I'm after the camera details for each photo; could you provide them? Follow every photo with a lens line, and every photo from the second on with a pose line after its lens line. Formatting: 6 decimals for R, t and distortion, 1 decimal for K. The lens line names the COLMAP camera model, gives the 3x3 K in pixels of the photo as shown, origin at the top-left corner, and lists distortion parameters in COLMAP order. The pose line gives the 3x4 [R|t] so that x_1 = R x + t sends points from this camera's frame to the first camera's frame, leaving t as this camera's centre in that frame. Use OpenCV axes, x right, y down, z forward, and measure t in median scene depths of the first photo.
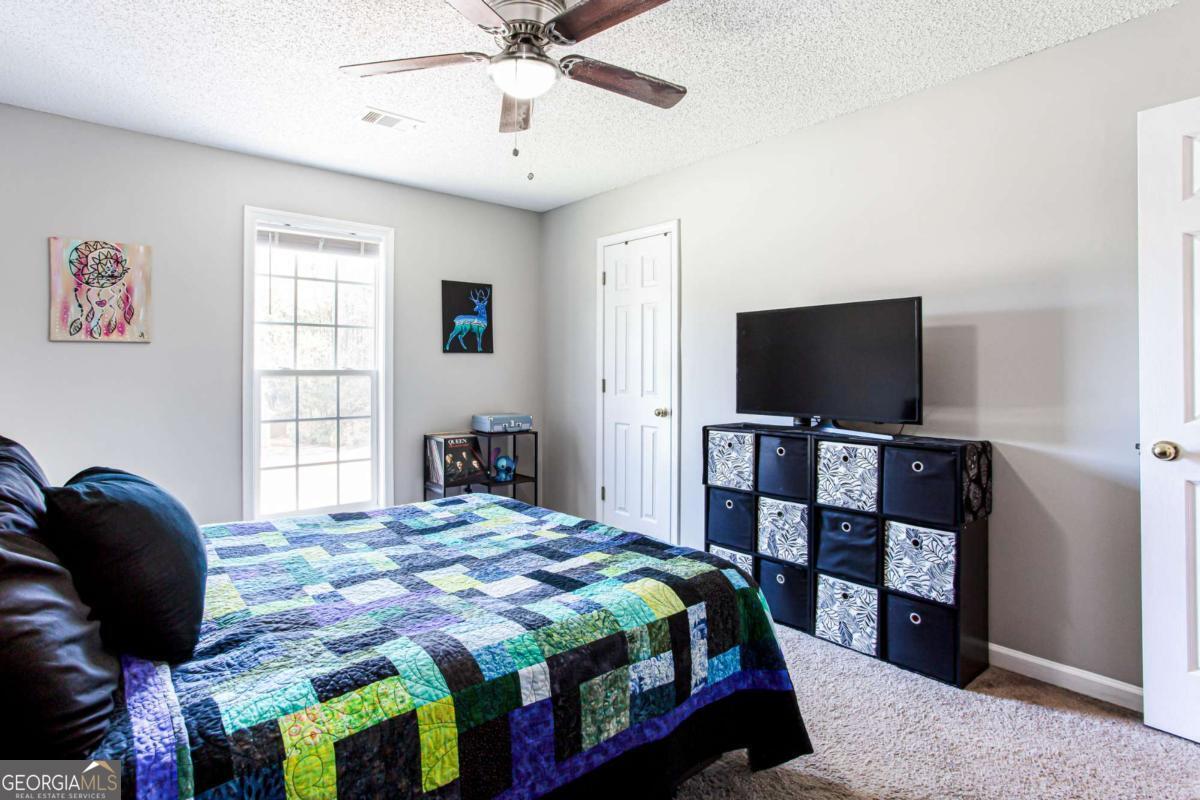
lens RADIAL K [[584.3, 0, 625.5], [0, 584.3, 378.1], [0, 0, 1]] dist [-0.033570, 0.000097]
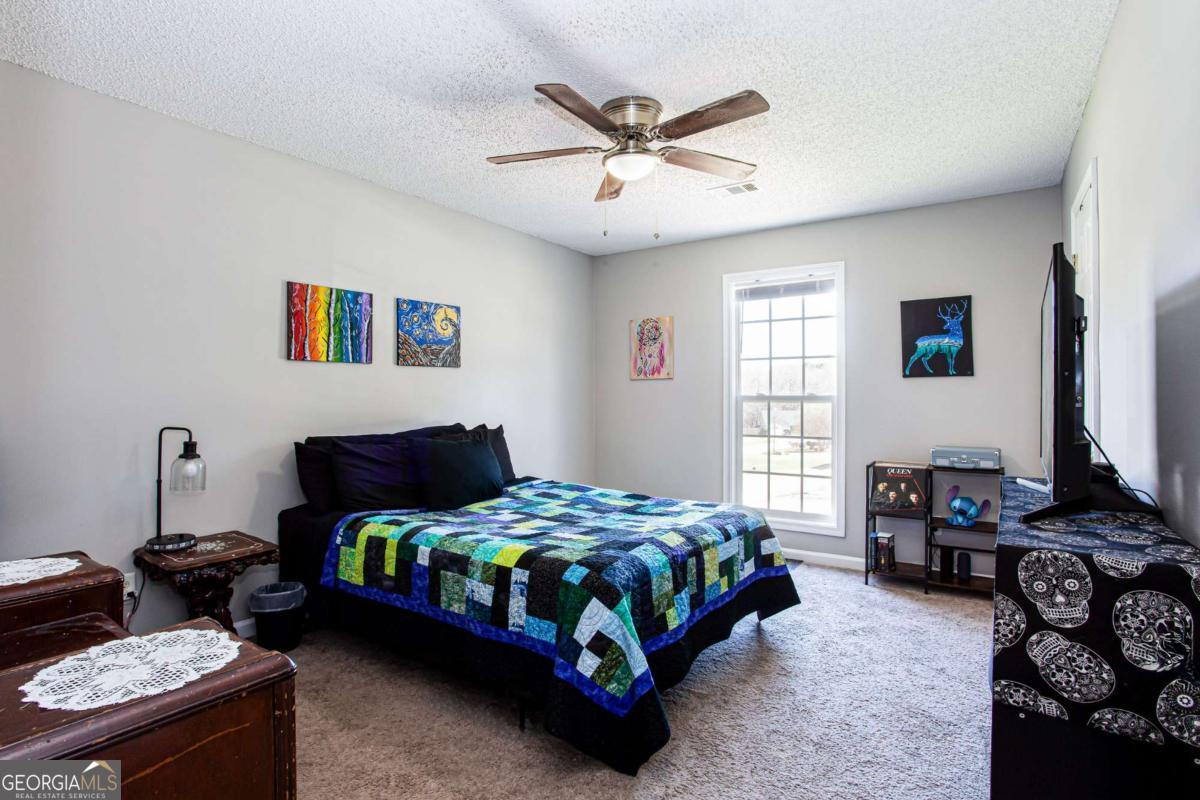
lens RADIAL K [[618.4, 0, 602.2], [0, 618.4, 404.3], [0, 0, 1]] dist [-0.106613, 0.000021]
pose [[0.250133, 0.007194, -0.968185, 0.628600], [-0.010942, 0.999930, 0.004603, 0.001391], [0.968150, 0.009443, 0.250194, 0.339756]]
